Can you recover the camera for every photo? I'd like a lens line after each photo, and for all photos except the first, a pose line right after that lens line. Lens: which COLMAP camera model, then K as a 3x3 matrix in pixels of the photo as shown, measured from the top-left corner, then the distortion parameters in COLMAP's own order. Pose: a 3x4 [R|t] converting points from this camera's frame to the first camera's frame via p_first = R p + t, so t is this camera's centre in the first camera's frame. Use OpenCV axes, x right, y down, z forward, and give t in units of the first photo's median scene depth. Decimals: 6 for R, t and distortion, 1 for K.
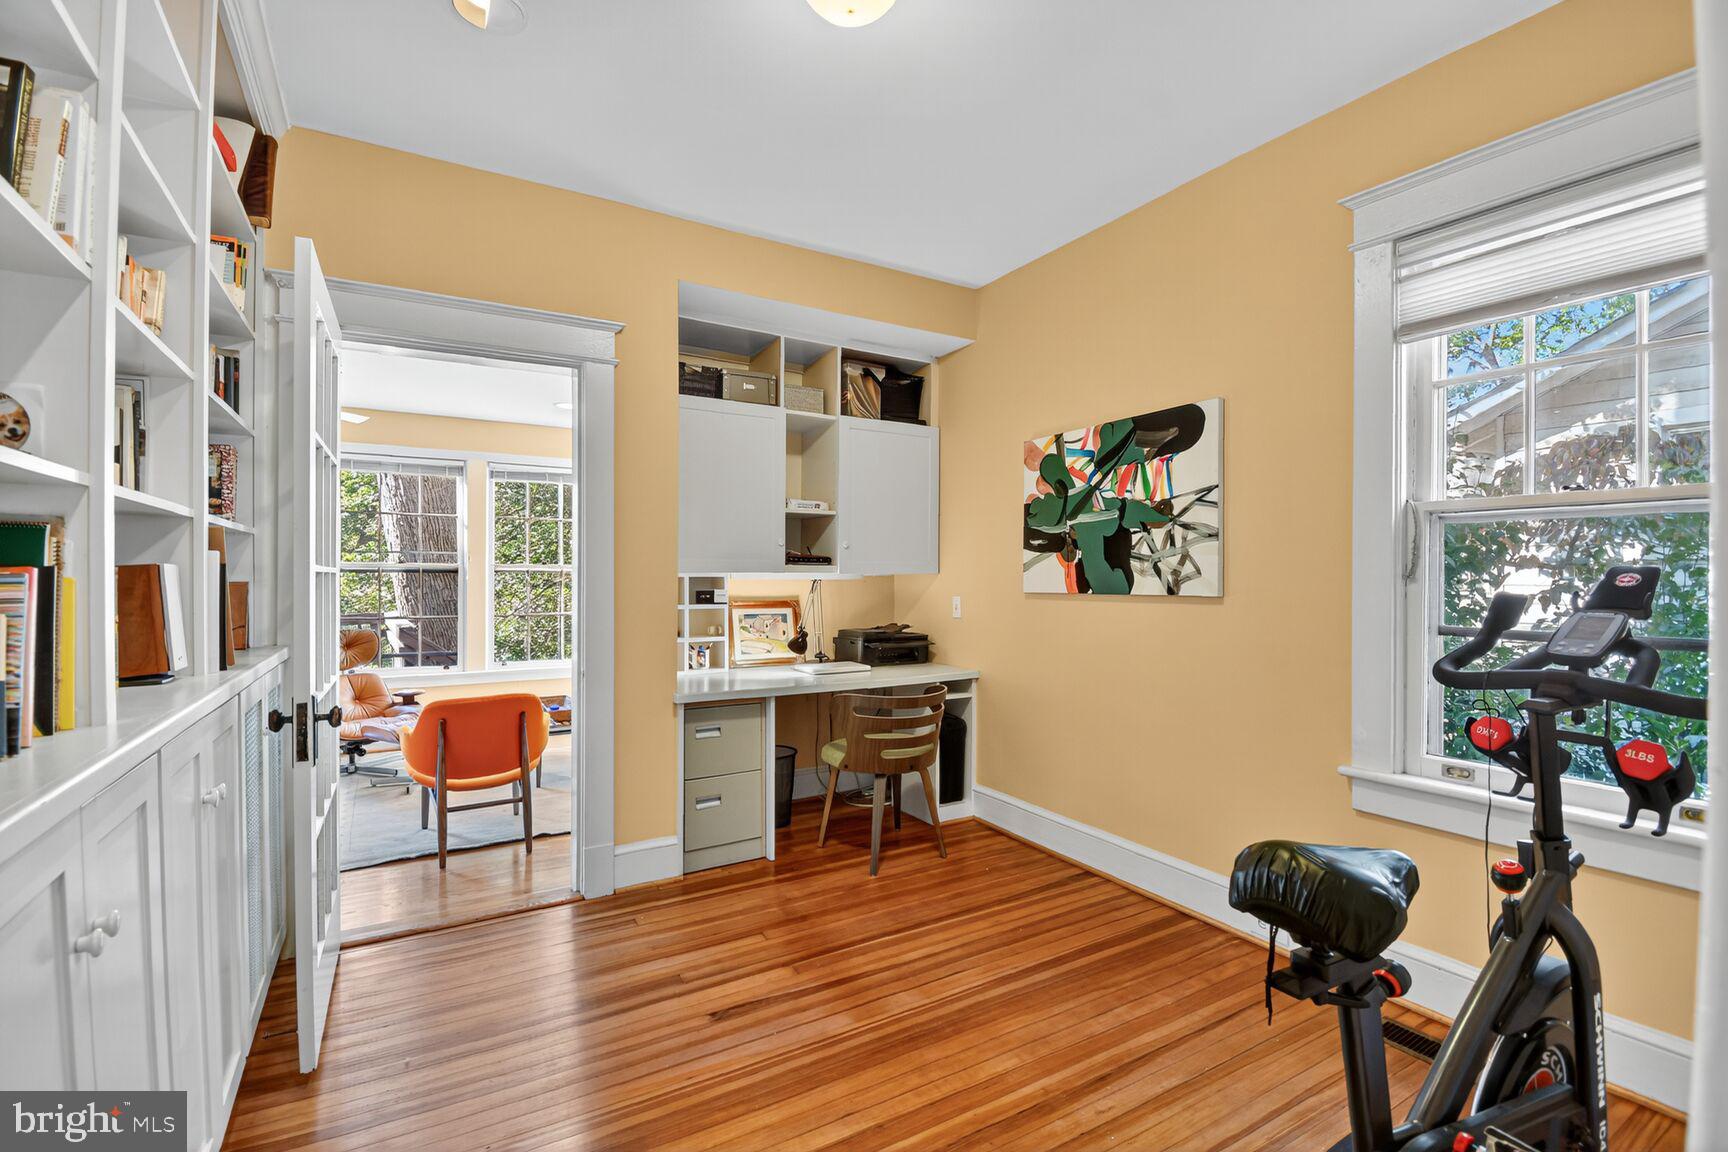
lens RADIAL K [[790.7, 0, 864.8], [0, 790.7, 611.9], [0, 0, 1]] dist [-0.003836, -0.000658]
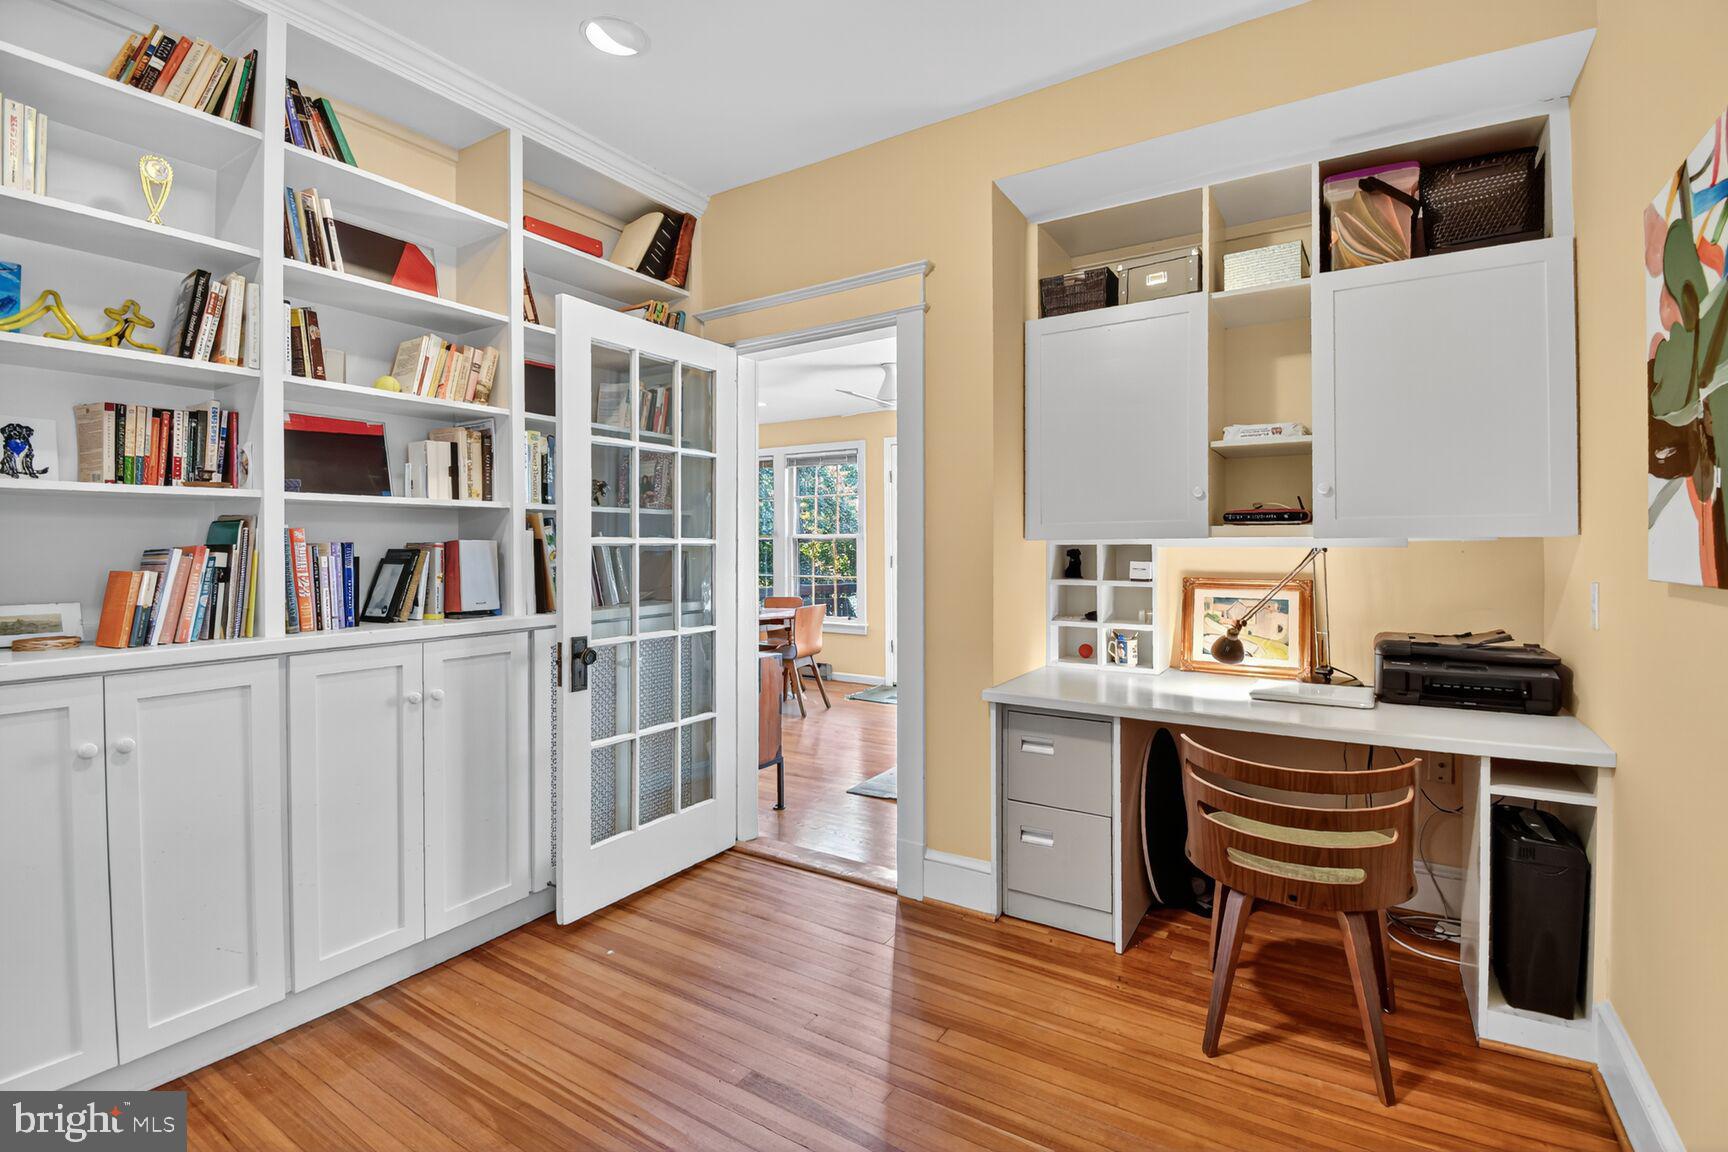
lens RADIAL K [[788.8, 0, 867.4], [0, 788.8, 562.0], [0, 0, 1]] dist [0.023399, -0.024063]
pose [[0.450474, 0.015595, -0.892653, 0.383611], [-0.034372, 0.999409, 0.000115, -0.020120], [0.892128, 0.030630, 0.450744, 0.462180]]
